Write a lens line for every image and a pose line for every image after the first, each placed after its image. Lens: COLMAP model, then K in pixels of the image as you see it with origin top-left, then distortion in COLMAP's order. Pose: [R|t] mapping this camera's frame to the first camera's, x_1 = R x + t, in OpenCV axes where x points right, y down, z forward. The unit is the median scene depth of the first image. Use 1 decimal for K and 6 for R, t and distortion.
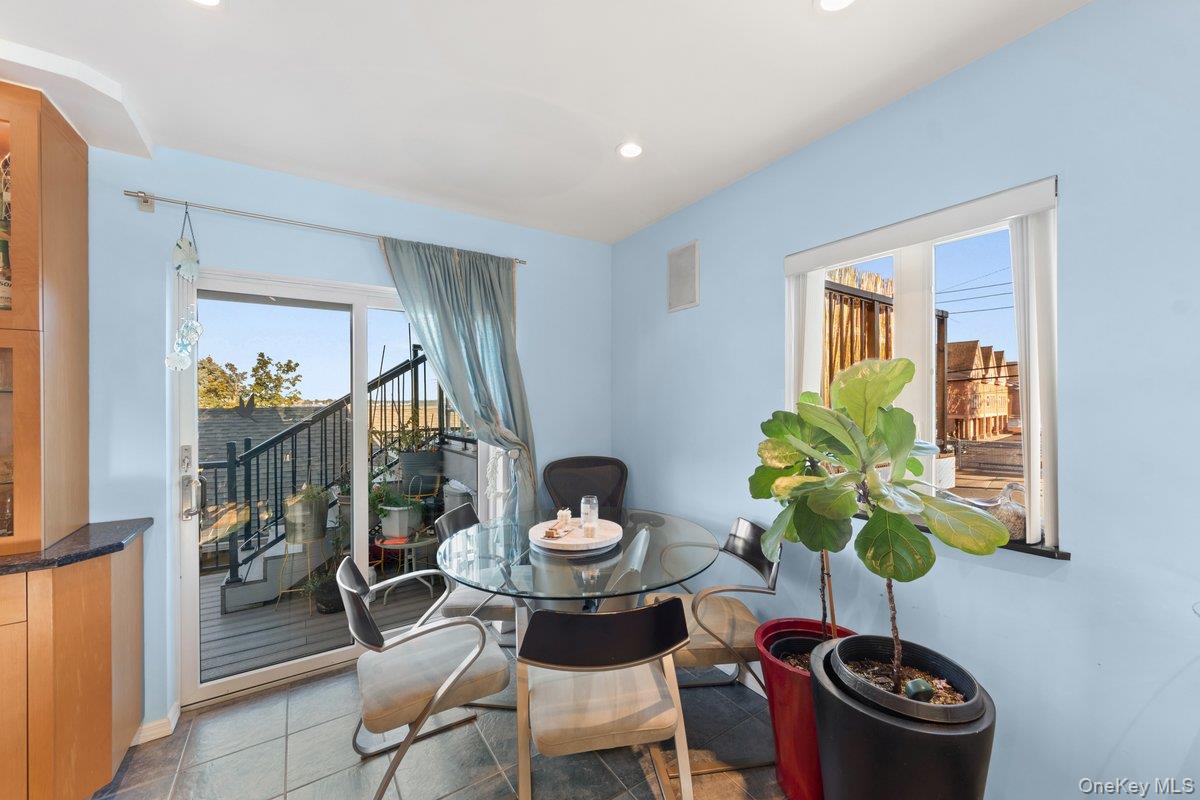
lens RADIAL K [[449.8, 0, 590.0], [0, 449.8, 404.8], [0, 0, 1]] dist [-0.000109, 0.000016]
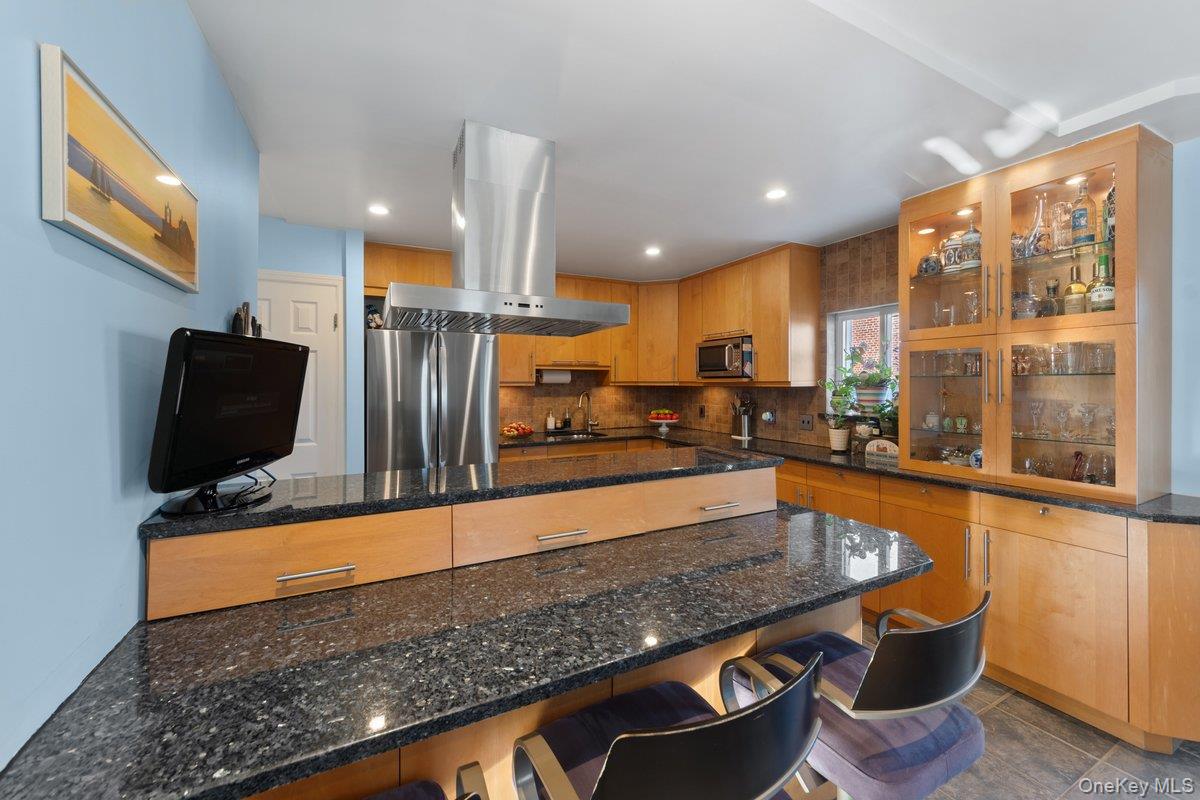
lens RADIAL K [[471.1, 0, 605.1], [0, 471.1, 384.5], [0, 0, 1]] dist [-0.001149, -0.000111]
pose [[-0.102992, 0.005067, -0.994669, 0.106355], [-0.001910, 0.999984, 0.005292, -0.001293], [0.994680, 0.002445, -0.102981, -0.170080]]
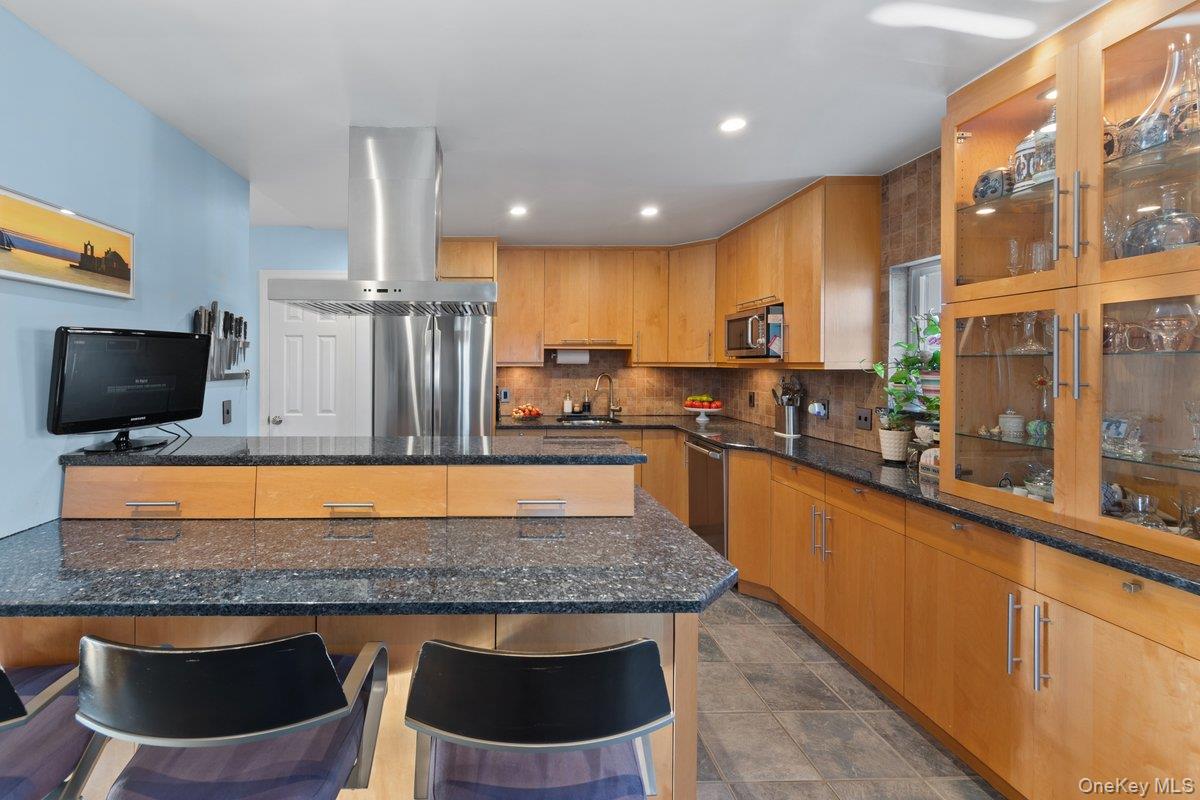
lens RADIAL K [[509.9, 0, 502.6], [0, 509.9, 363.6], [0, 0, 1]] dist [-0.000929, 0.000008]
pose [[-0.541099, 0.001296, -0.840958, -0.007618], [-0.004039, 0.999983, 0.004140, -0.003833], [0.840949, 0.005636, -0.541084, 0.257633]]
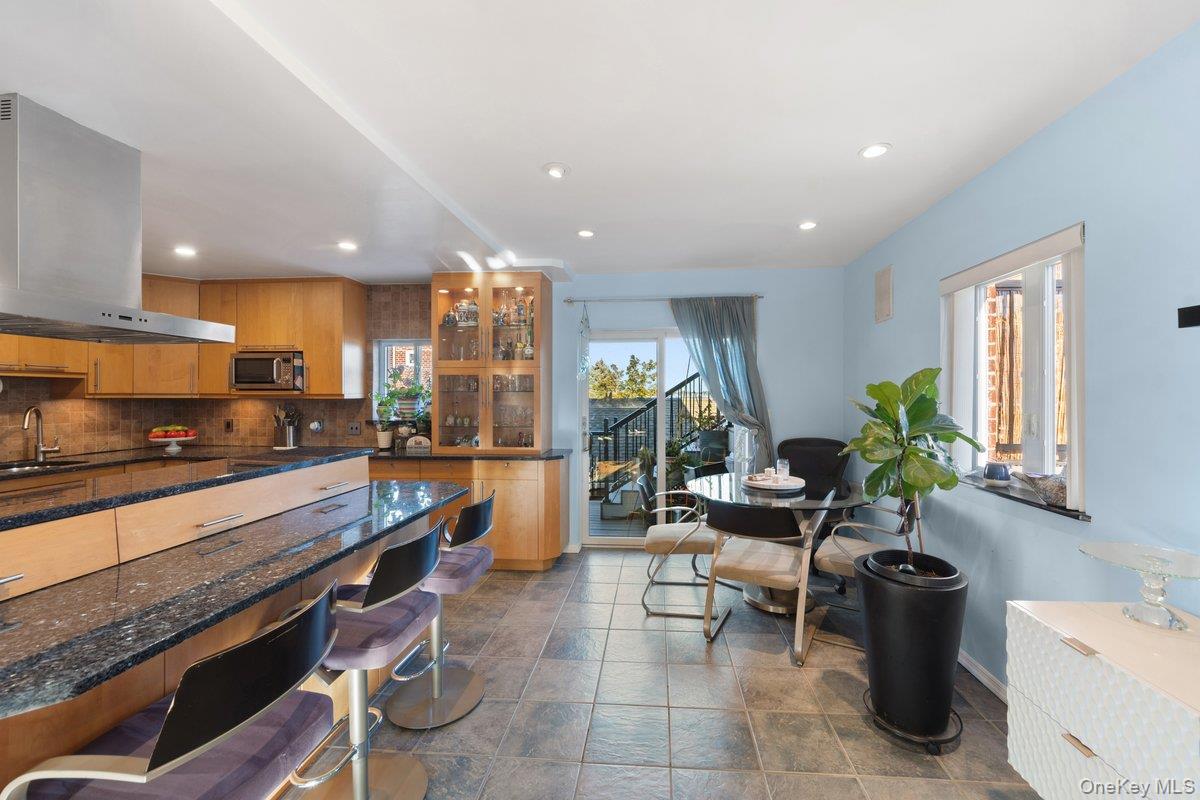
lens RADIAL K [[468.9, 0, 619.7], [0, 468.9, 396.0], [0, 0, 1]] dist [-0.001980, -0.000175]
pose [[0.786183, 0.003944, -0.617982, 0.444585], [-0.005038, 0.999987, -0.000028, -0.002705], [0.617974, 0.003135, 0.786193, -0.469366]]
